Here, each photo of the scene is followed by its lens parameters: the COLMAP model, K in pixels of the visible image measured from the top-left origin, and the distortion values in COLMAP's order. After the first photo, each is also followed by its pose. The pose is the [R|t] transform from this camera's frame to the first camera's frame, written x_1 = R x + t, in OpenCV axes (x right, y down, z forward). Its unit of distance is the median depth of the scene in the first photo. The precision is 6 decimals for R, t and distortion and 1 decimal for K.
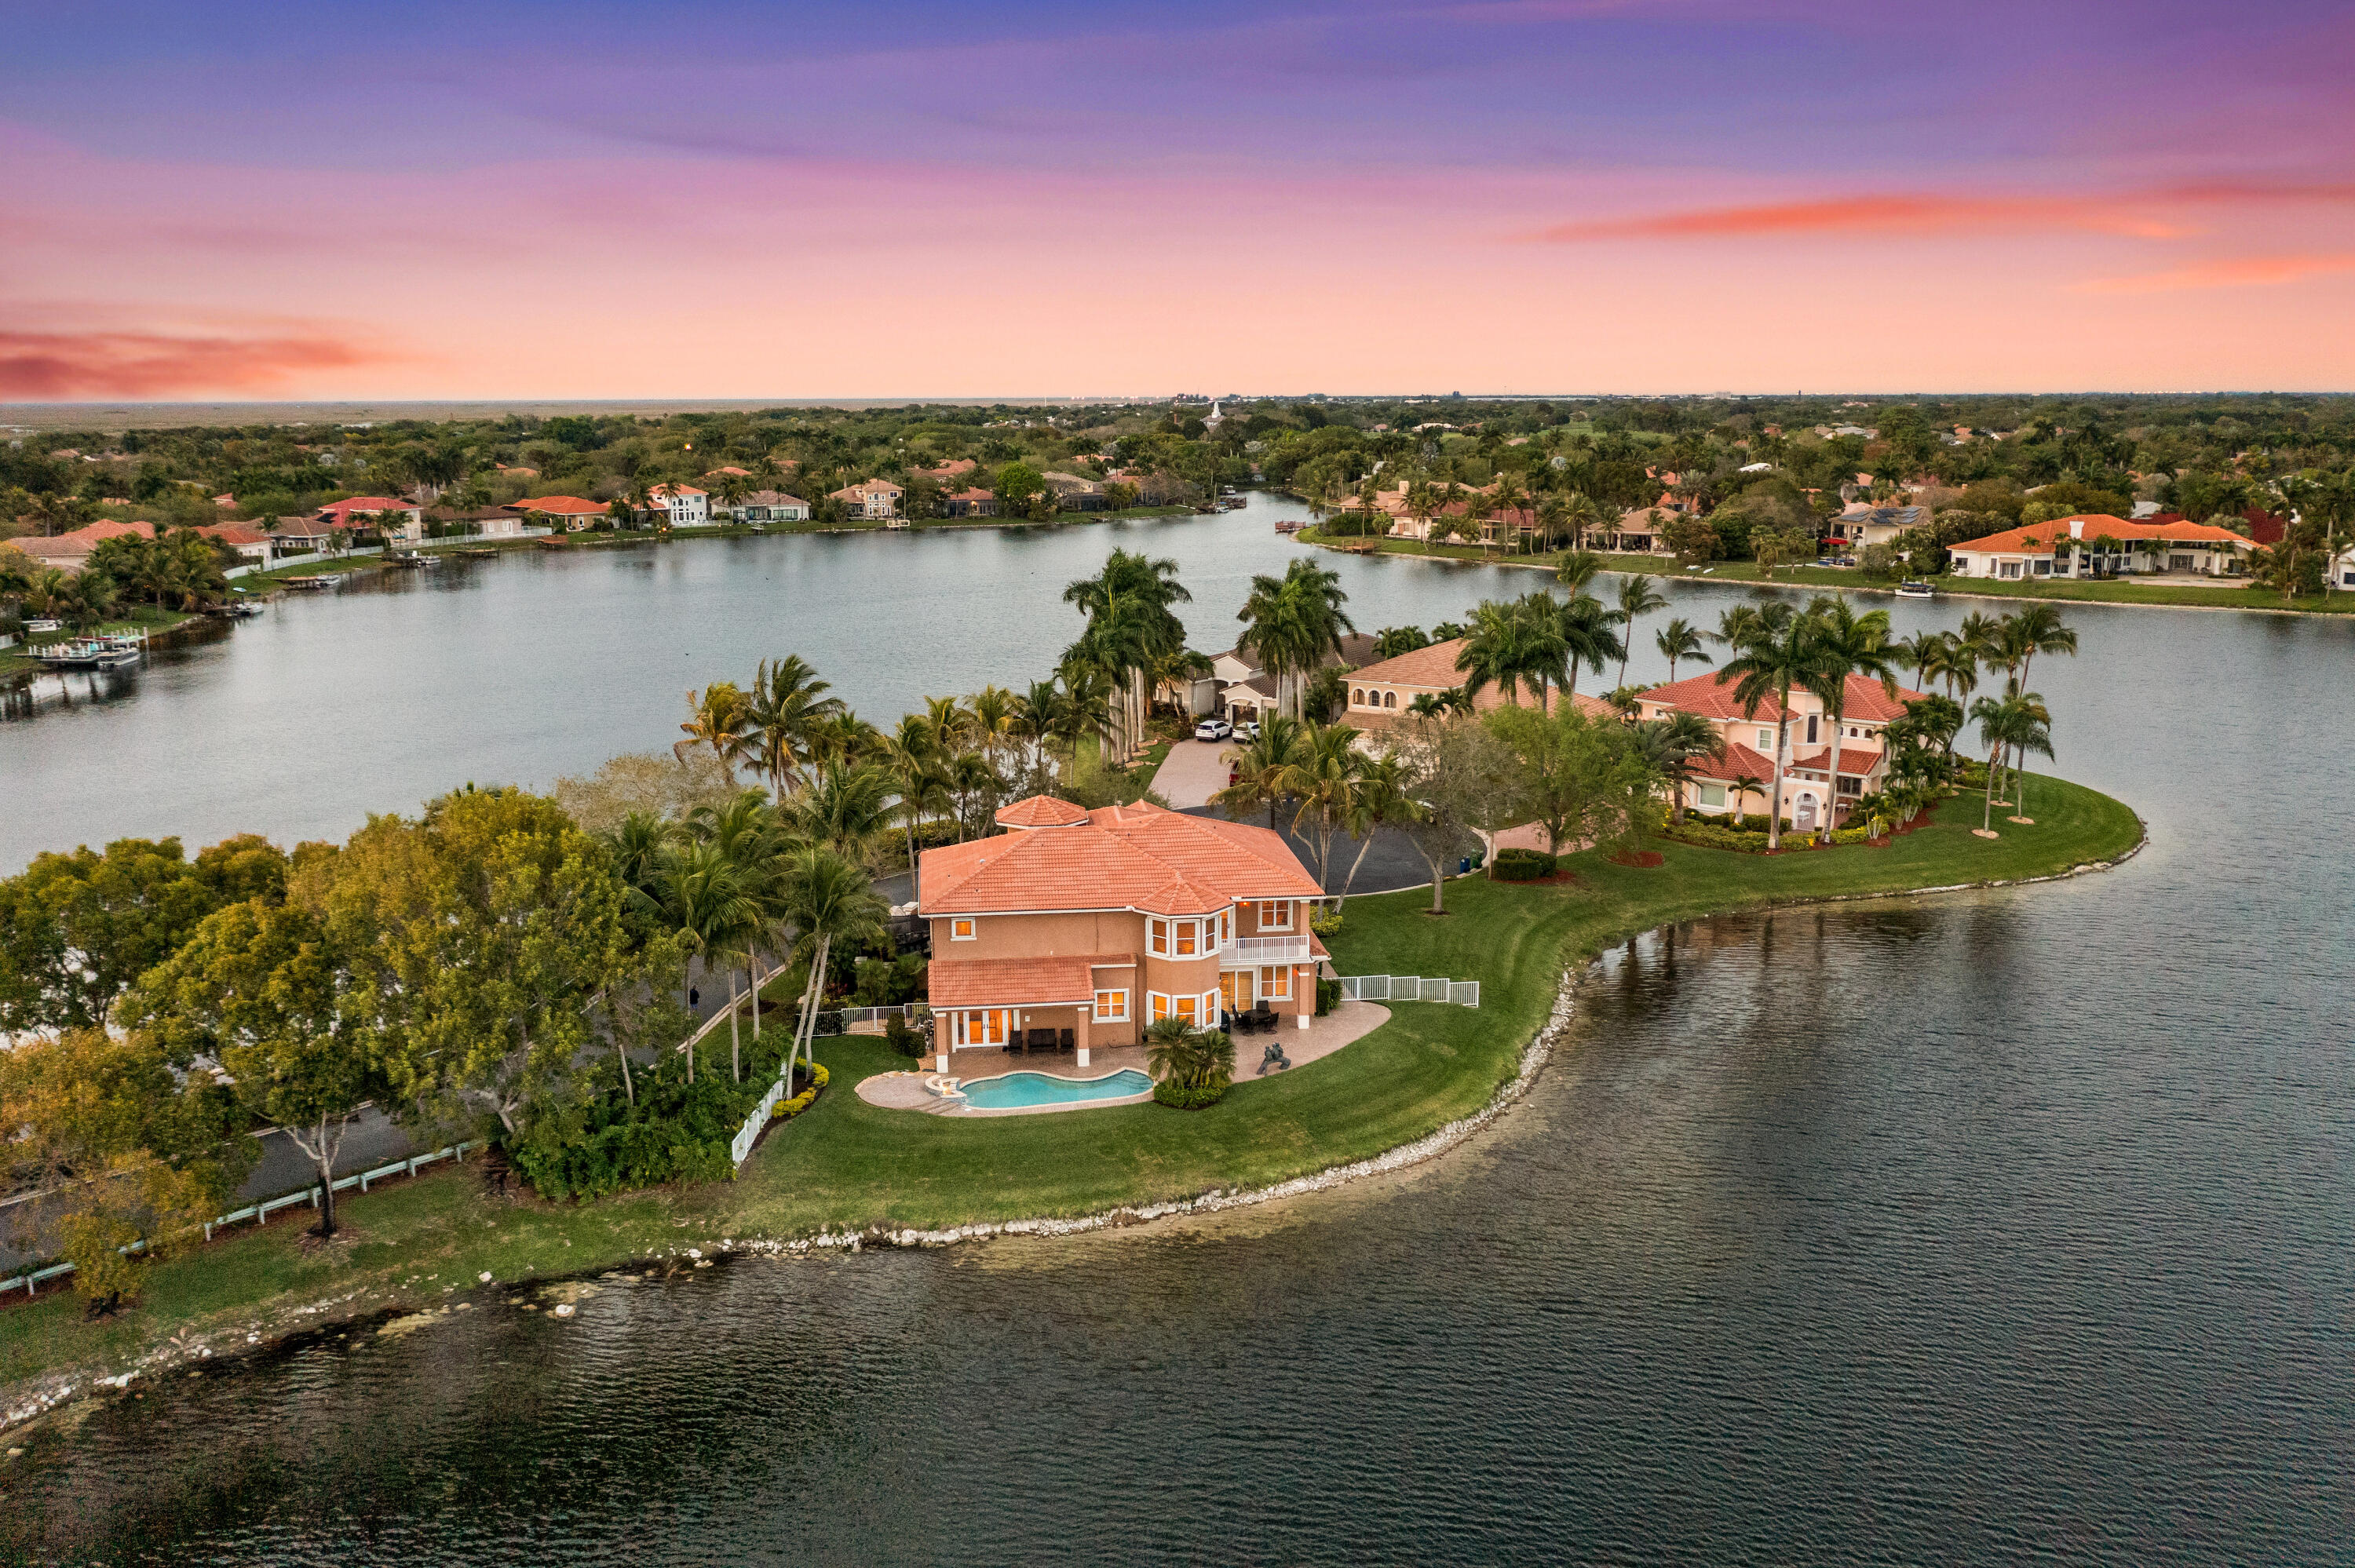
lens RADIAL K [[1849.4, 0, 1177.5], [0, 1849.4, 784.0], [0, 0, 1]] dist [-0.012726, -0.005019]
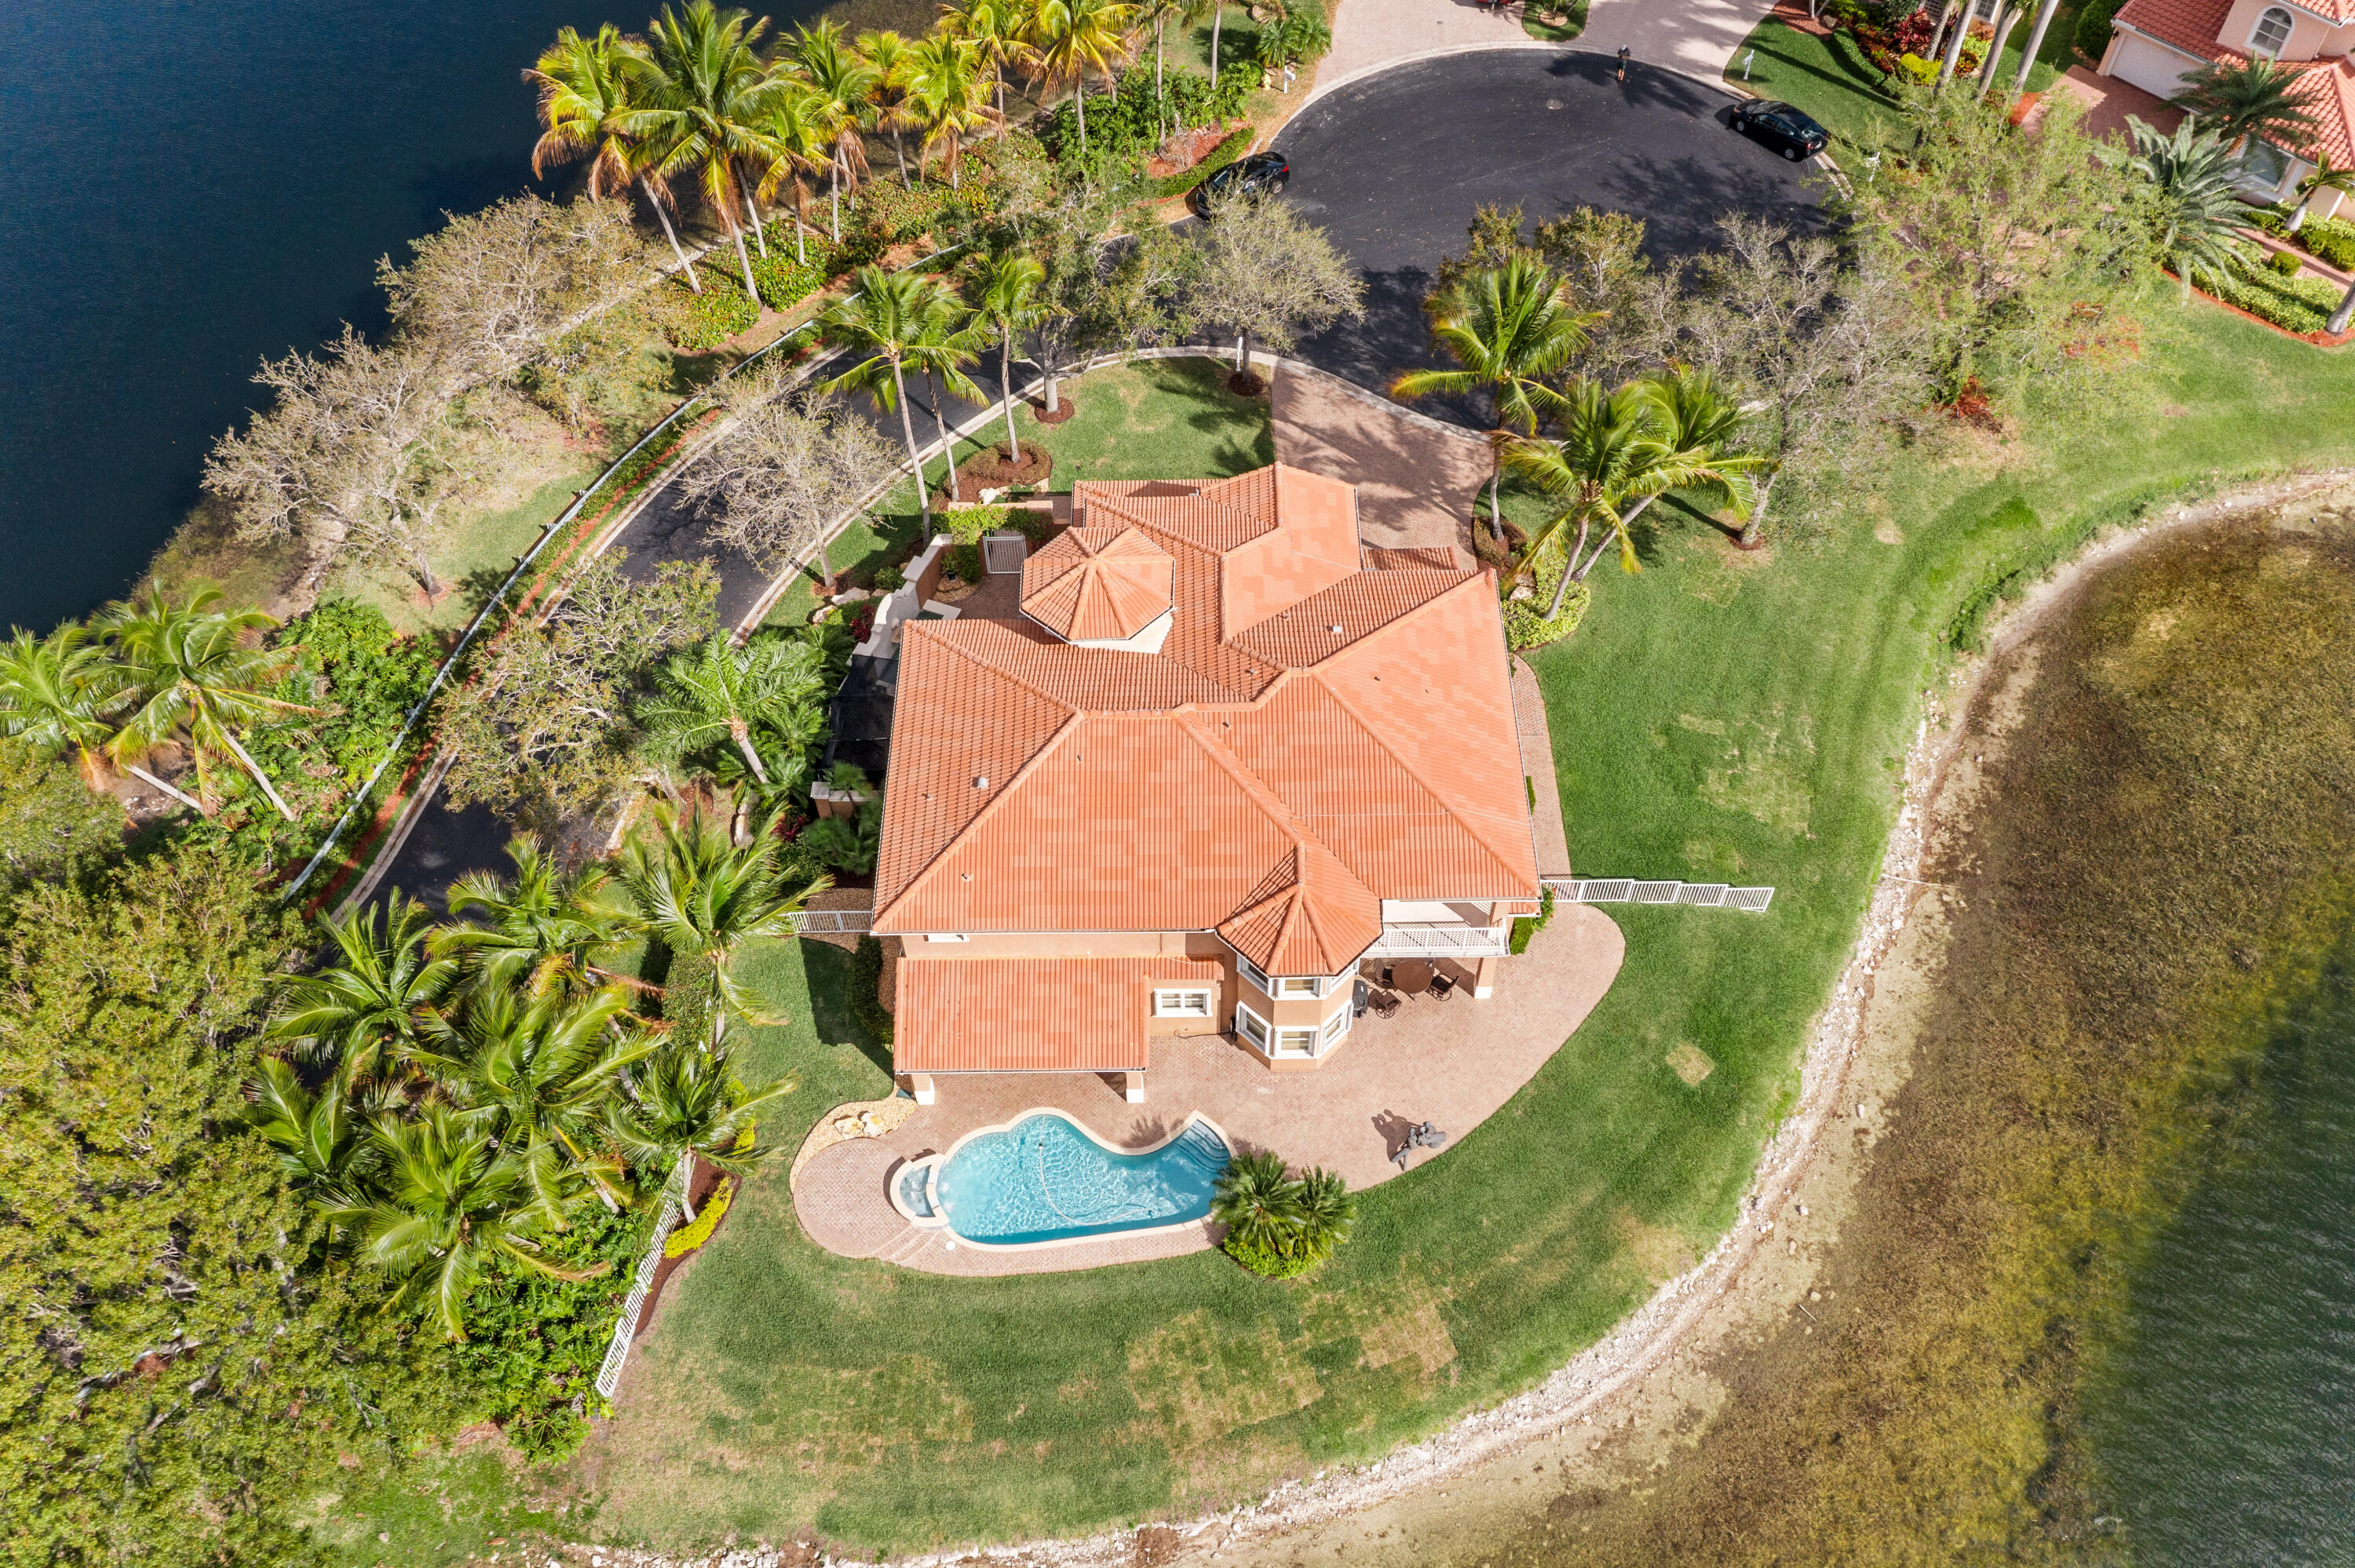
lens RADIAL K [[1885.0, 0, 1177.5], [0, 1885.0, 784.0], [0, 0, 1]] dist [-0.013579, -0.001782]
pose [[0.992068, 0.094314, -0.083098, 0.010812], [-0.014324, 0.741598, 0.670692, -0.414160], [0.124881, -0.664182, 0.737066, 0.611041]]
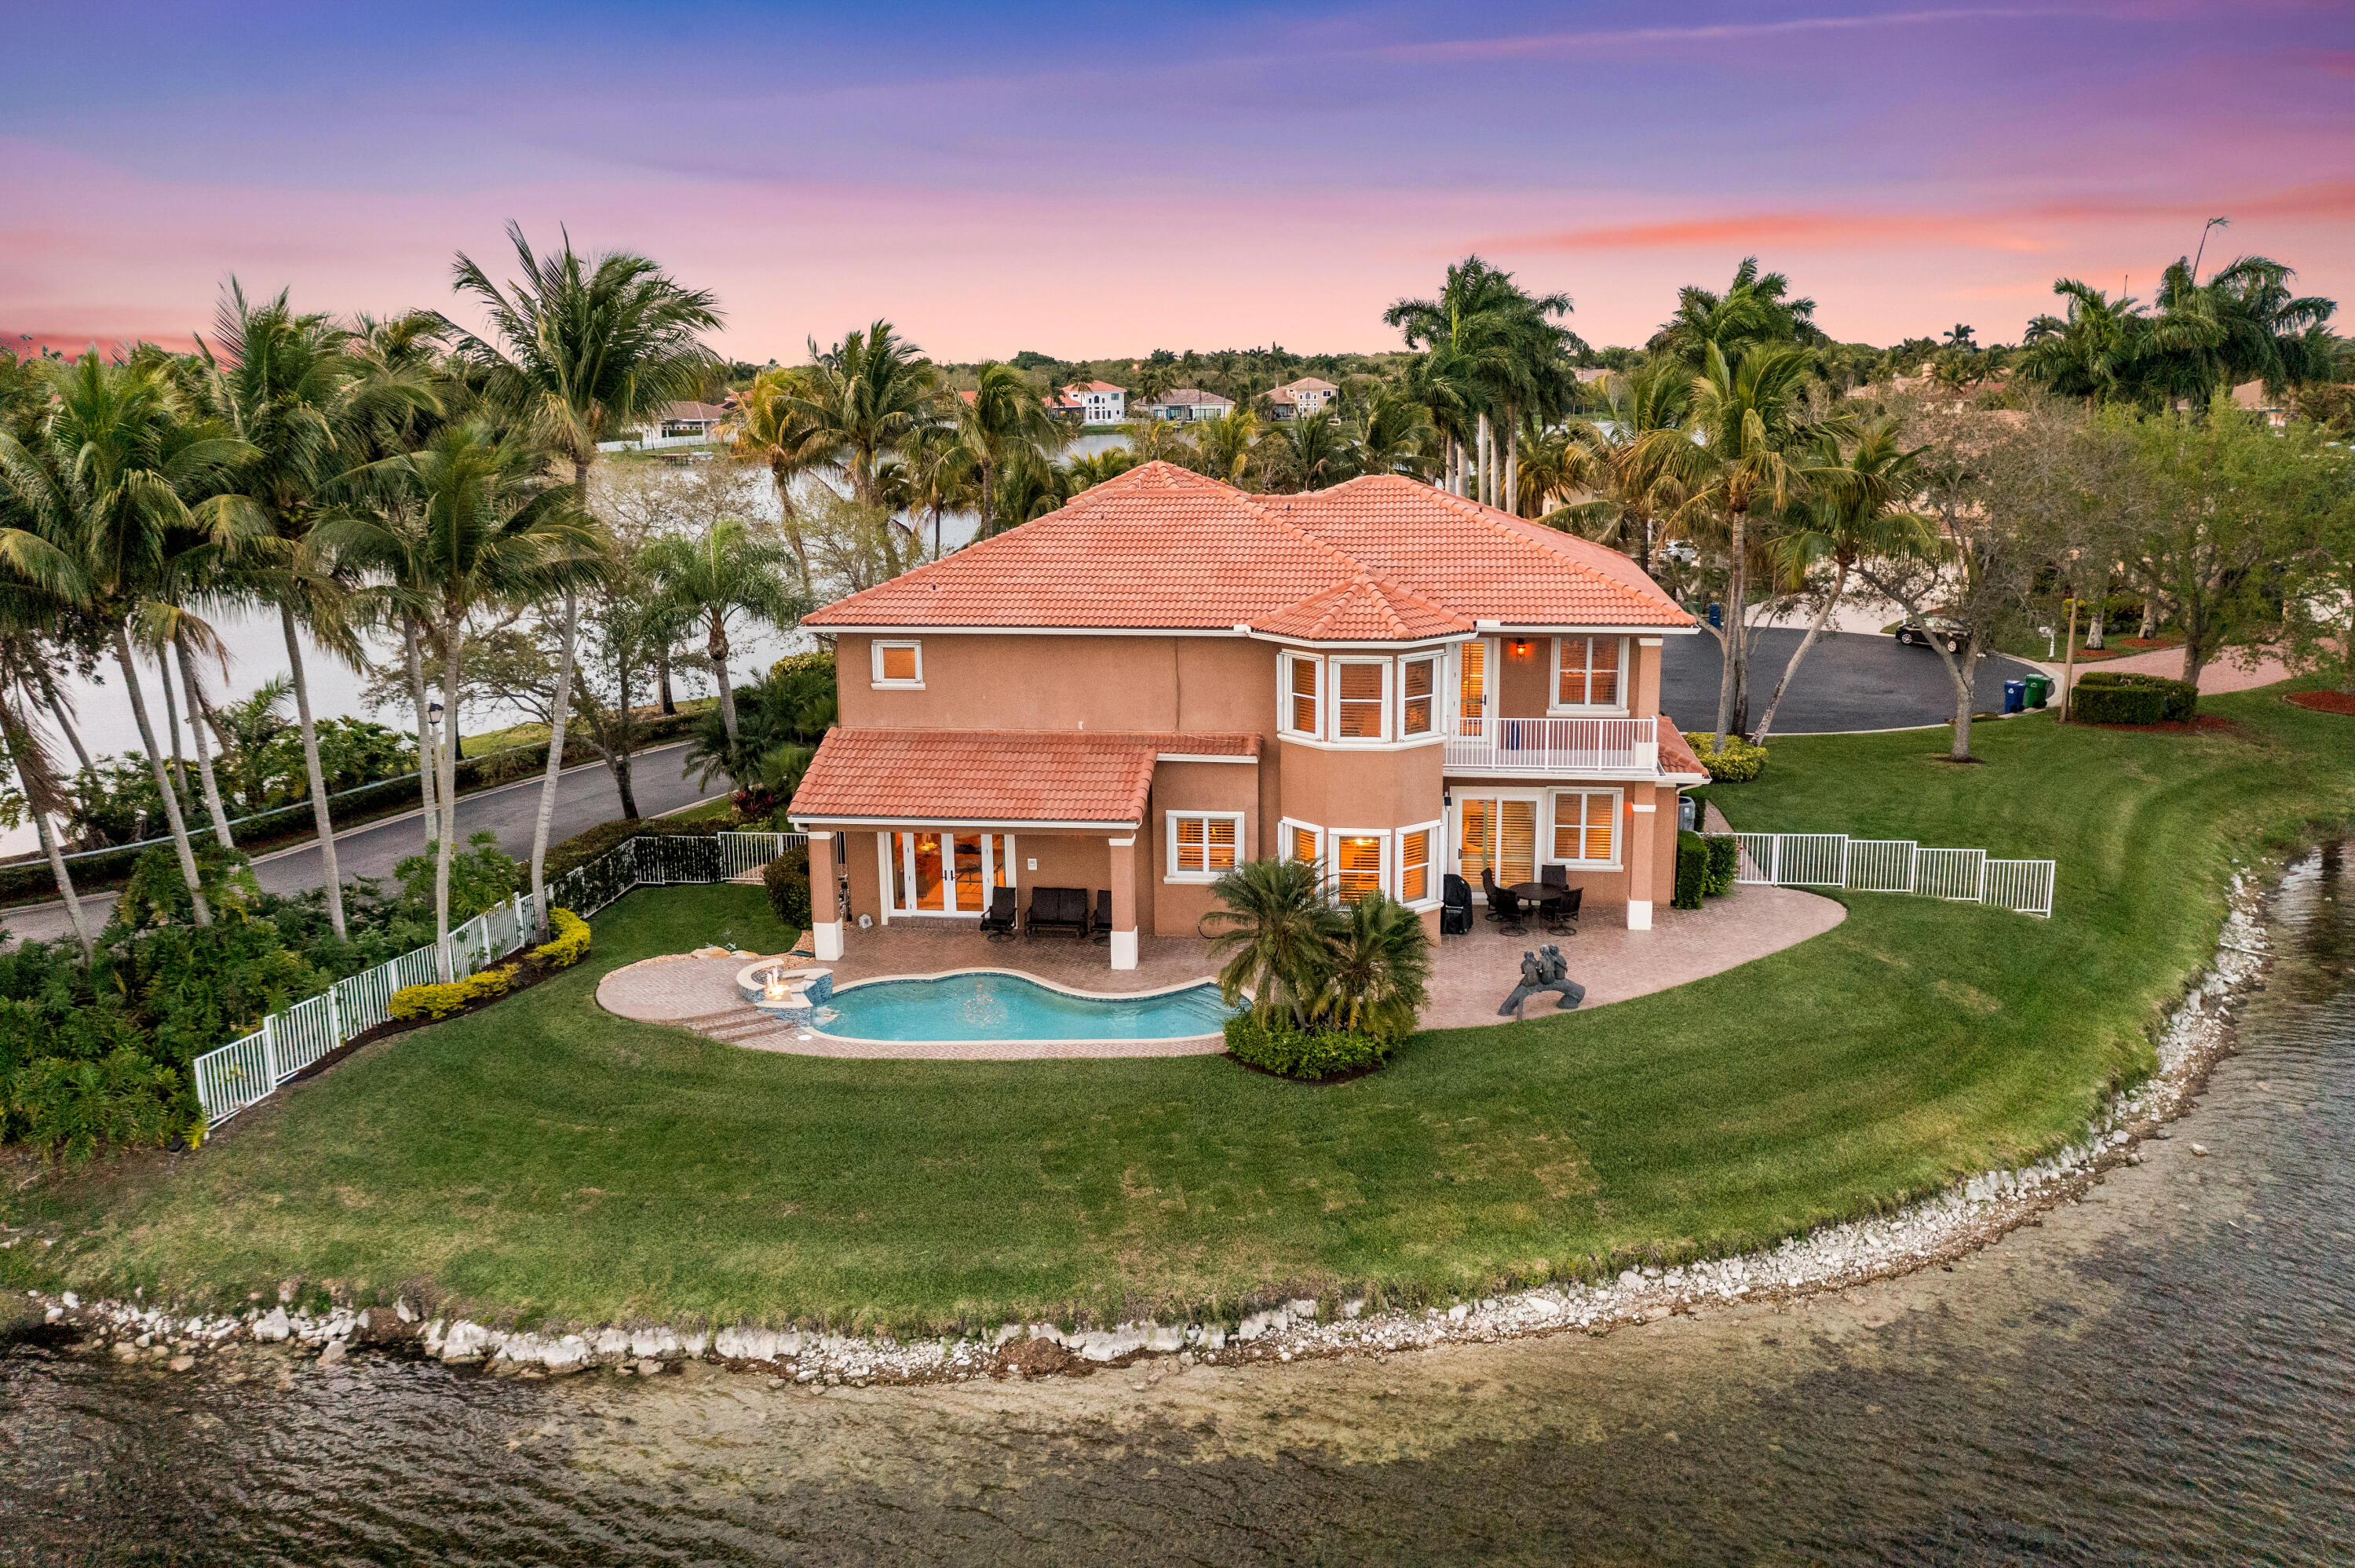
lens RADIAL K [[1849.4, 0, 1177.5], [0, 1849.4, 784.0], [0, 0, 1]] dist [-0.012726, -0.005019]
pose [[0.966131, 0.045706, -0.253972, 0.080952], [-0.041701, 0.998907, 0.021131, 0.102564], [0.254660, -0.009825, 0.966981, 0.596111]]
